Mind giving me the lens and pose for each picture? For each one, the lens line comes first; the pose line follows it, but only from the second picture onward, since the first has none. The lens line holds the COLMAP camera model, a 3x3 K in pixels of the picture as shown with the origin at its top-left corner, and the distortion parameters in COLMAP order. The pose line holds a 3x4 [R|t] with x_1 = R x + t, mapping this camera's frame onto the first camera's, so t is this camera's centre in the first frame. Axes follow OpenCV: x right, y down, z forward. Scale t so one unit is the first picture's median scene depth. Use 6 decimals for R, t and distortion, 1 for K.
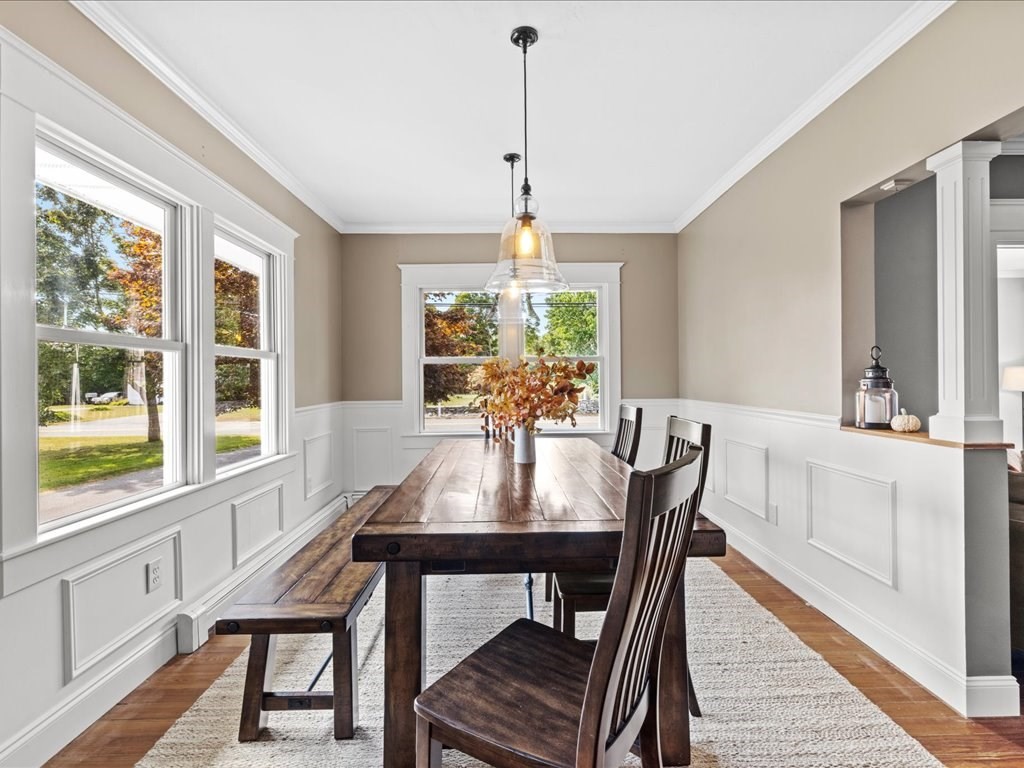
lens RADIAL K [[486.3, 0, 513.2], [0, 486.3, 378.1], [0, 0, 1]] dist [-0.001177, 0.000026]
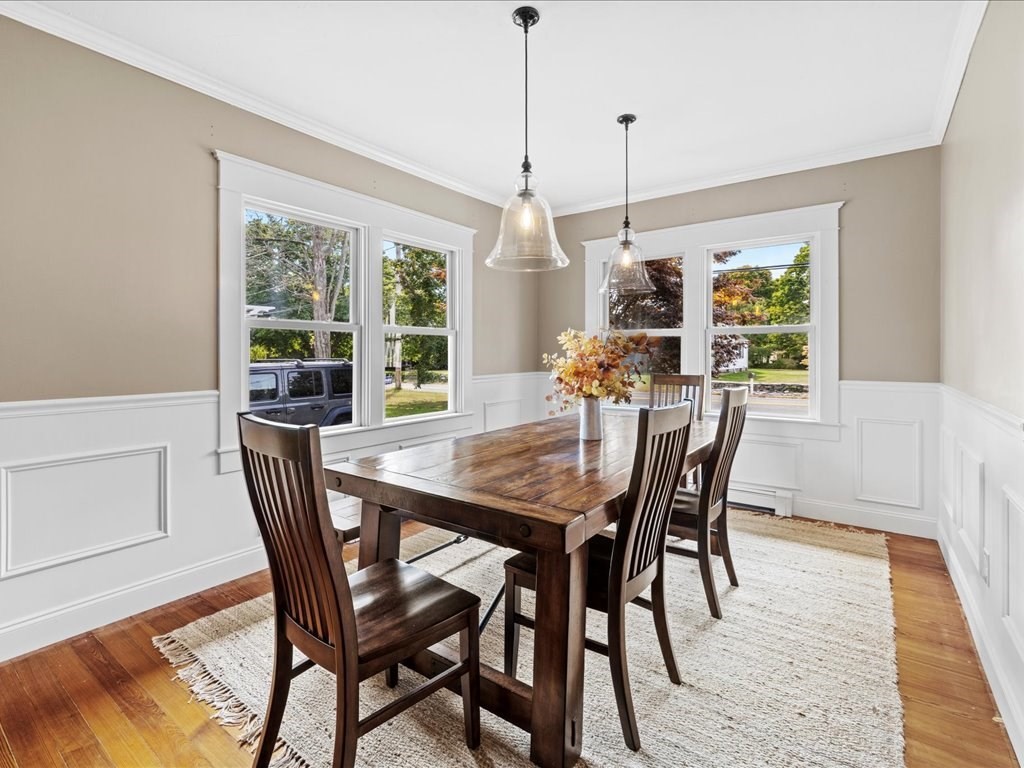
lens RADIAL K [[491.6, 0, 517.6], [0, 491.6, 351.6], [0, 0, 1]] dist [0.000111, 0.000171]
pose [[0.798250, 0.006494, -0.602292, 0.599481], [-0.005515, 0.999979, 0.003473, -0.003383], [0.602302, 0.000549, 0.798268, 0.157673]]
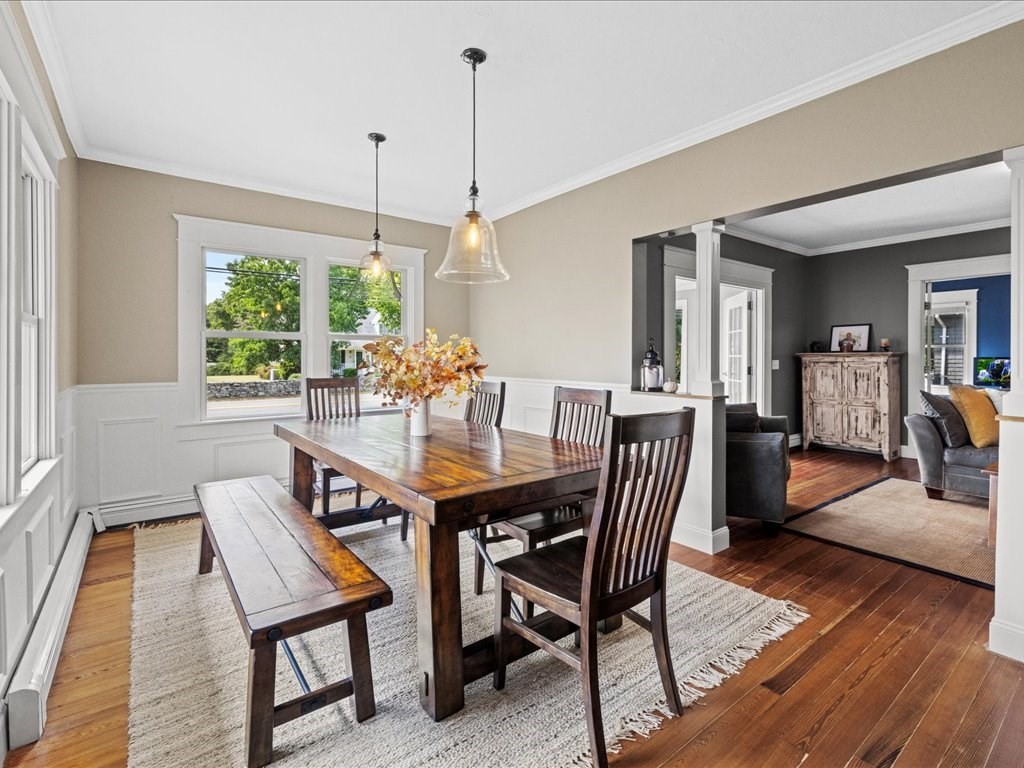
lens RADIAL K [[487.1, 0, 516.2], [0, 487.1, 360.0], [0, 0, 1]] dist [0.001390, -0.000026]
pose [[0.805137, 0.004775, 0.593070, -0.536452], [-0.008390, 0.999959, 0.003339, 0.003790], [-0.593029, -0.007664, 0.805144, 0.018616]]
